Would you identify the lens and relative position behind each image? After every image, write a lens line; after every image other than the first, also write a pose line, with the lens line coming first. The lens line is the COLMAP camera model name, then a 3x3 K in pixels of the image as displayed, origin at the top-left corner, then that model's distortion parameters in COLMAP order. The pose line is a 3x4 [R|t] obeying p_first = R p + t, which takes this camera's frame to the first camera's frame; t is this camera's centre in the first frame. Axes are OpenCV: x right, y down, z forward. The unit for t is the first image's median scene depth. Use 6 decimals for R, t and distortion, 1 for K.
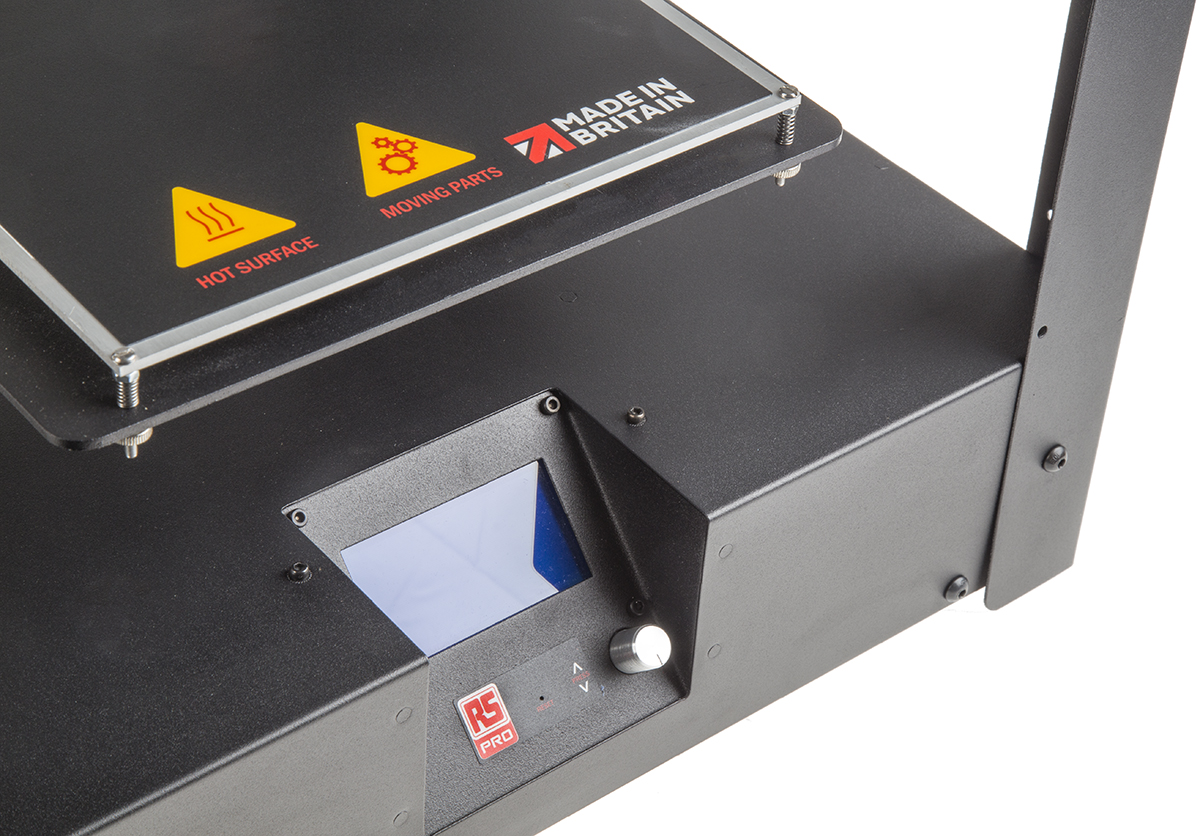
lens RADIAL K [[2579.3, 0, 600.3], [0, 2579.3, 418.8], [0, 0, 1]] dist [0.313683, 0.000000]
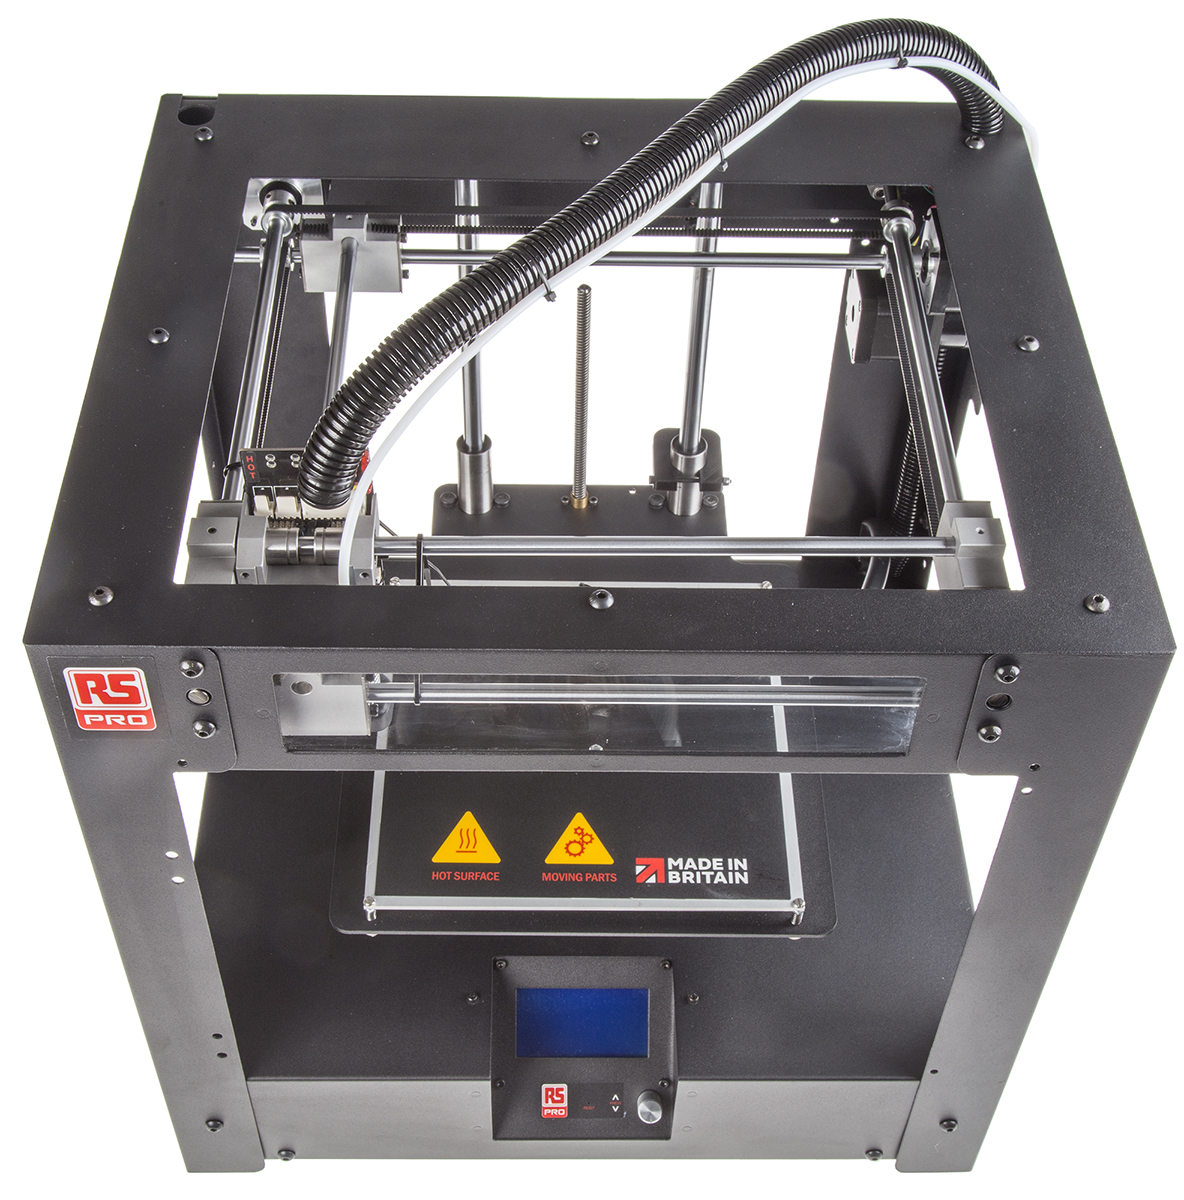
lens RADIAL K [[1776.7, 0, 590.3], [0, 1776.7, 598.6], [0, 0, 1]] dist [-0.005235, 0.000000]
pose [[0.790270, 0.429619, -0.436923, 0.411329], [-0.372132, 0.902982, 0.214806, -0.535198], [0.486818, -0.007162, 0.873474, -0.125408]]
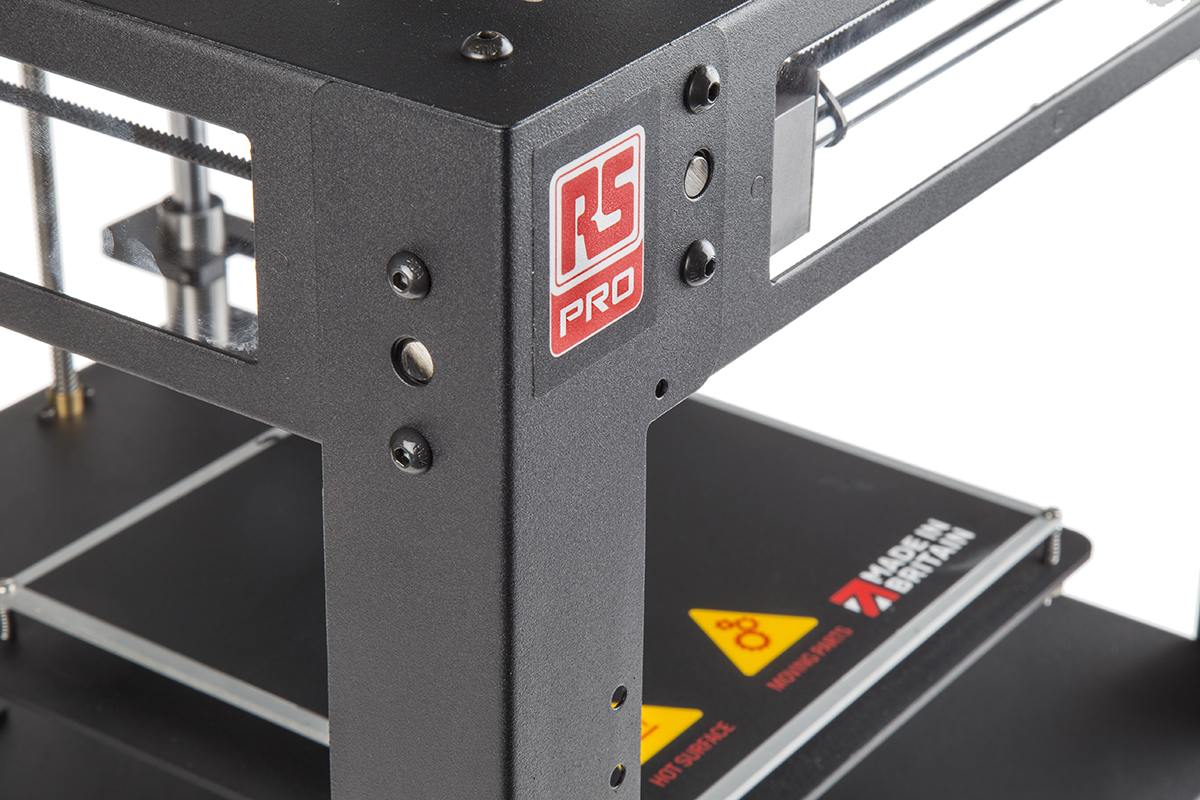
lens RADIAL K [[3080.7, 0, 601.2], [0, 3080.7, 400.6], [0, 0, 1]] dist [0.062366, 0.000000]
pose [[0.958288, -0.161616, 0.235721, -0.397703], [0.202855, 0.965609, -0.162633, -0.004287], [-0.201331, 0.203666, 0.958116, -0.167129]]
